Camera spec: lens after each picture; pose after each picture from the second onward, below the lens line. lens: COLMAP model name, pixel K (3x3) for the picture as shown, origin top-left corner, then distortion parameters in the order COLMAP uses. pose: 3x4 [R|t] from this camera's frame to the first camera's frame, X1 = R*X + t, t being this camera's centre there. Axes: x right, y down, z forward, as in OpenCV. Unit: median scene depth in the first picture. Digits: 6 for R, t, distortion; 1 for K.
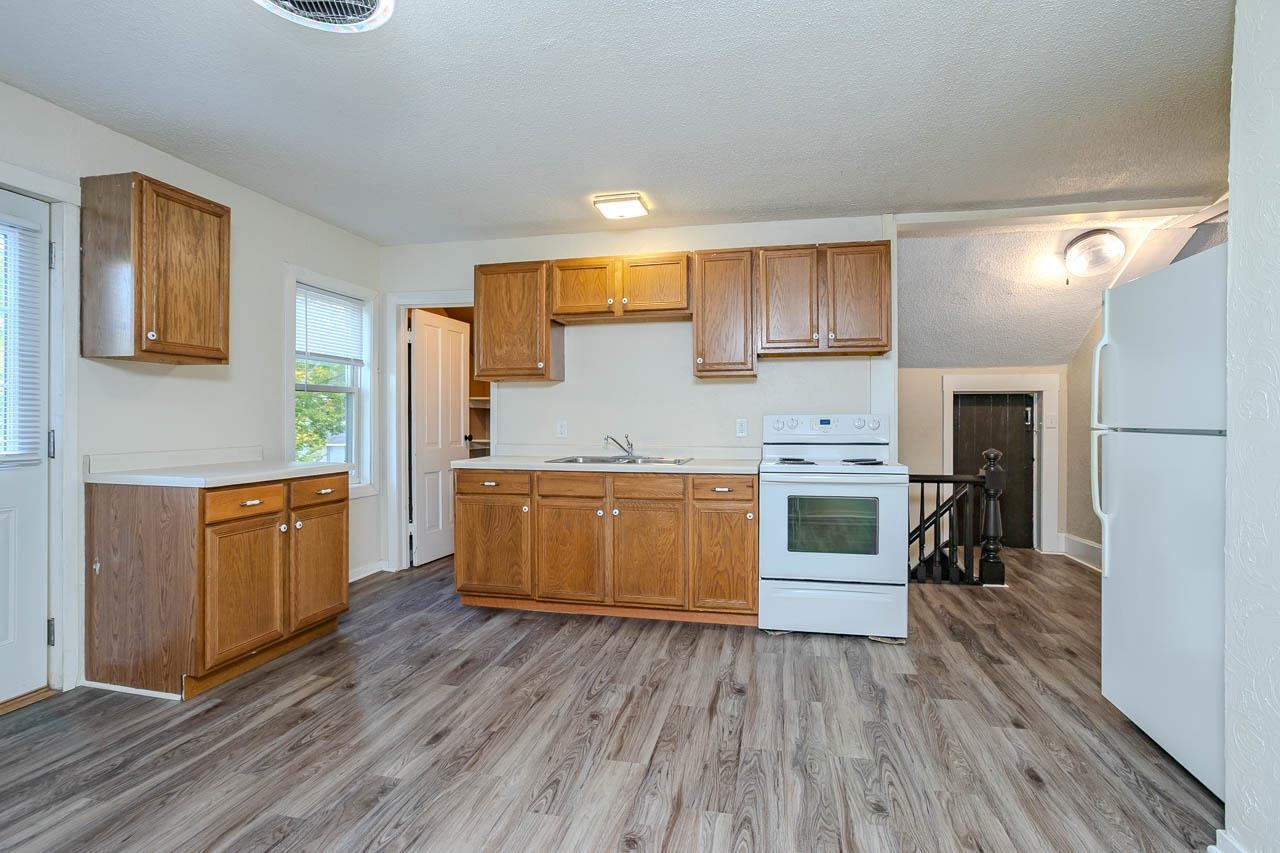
lens RADIAL K [[617.1, 0, 640.2], [0, 617.1, 422.4], [0, 0, 1]] dist [-0.020479, 0.004955]
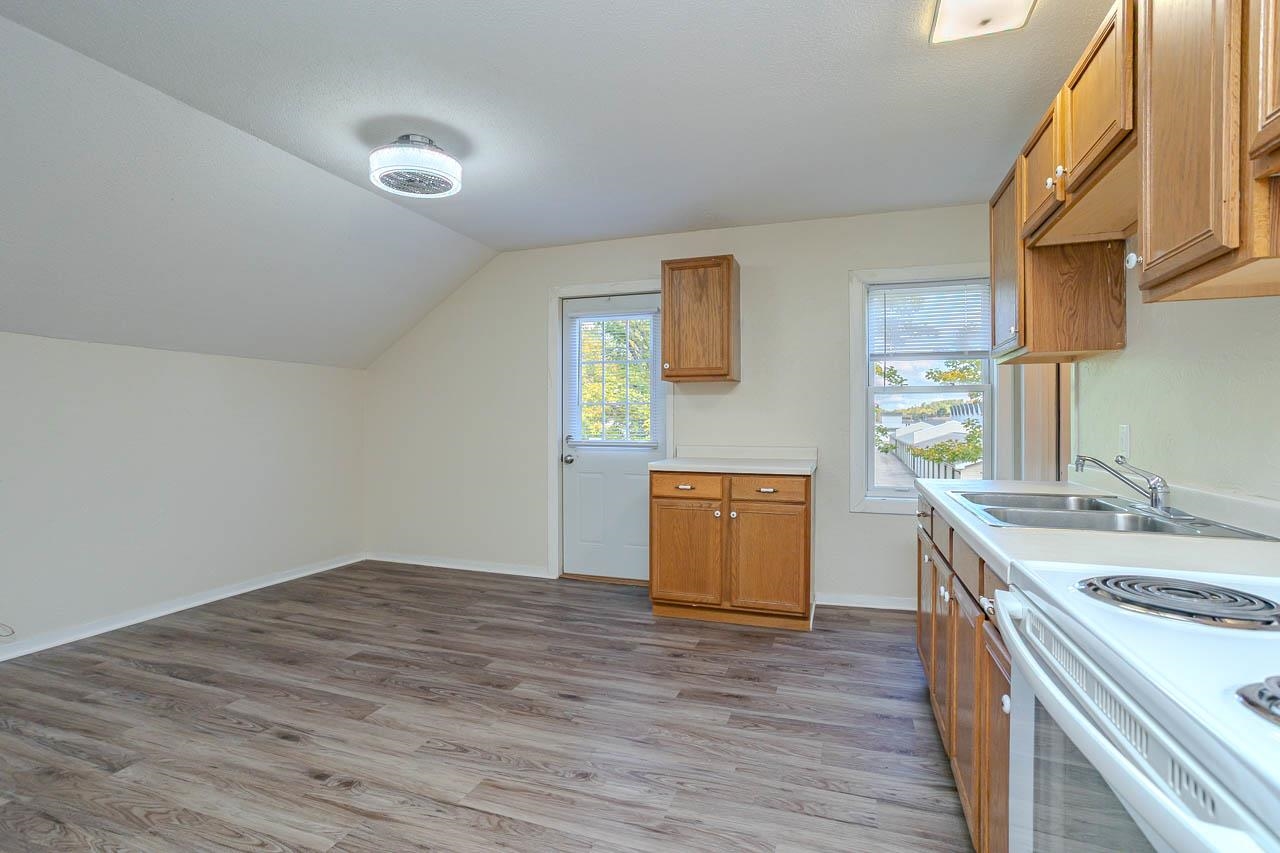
lens RADIAL K [[617.1, 0, 637.4], [0, 617.1, 426.1], [0, 0, 1]] dist [-0.020479, 0.004955]
pose [[-0.113251, 0.001219, -0.993566, 0.686087], [-0.007448, 0.999970, 0.002075, 0.001529], [0.993538, 0.007635, -0.113239, 1.070437]]
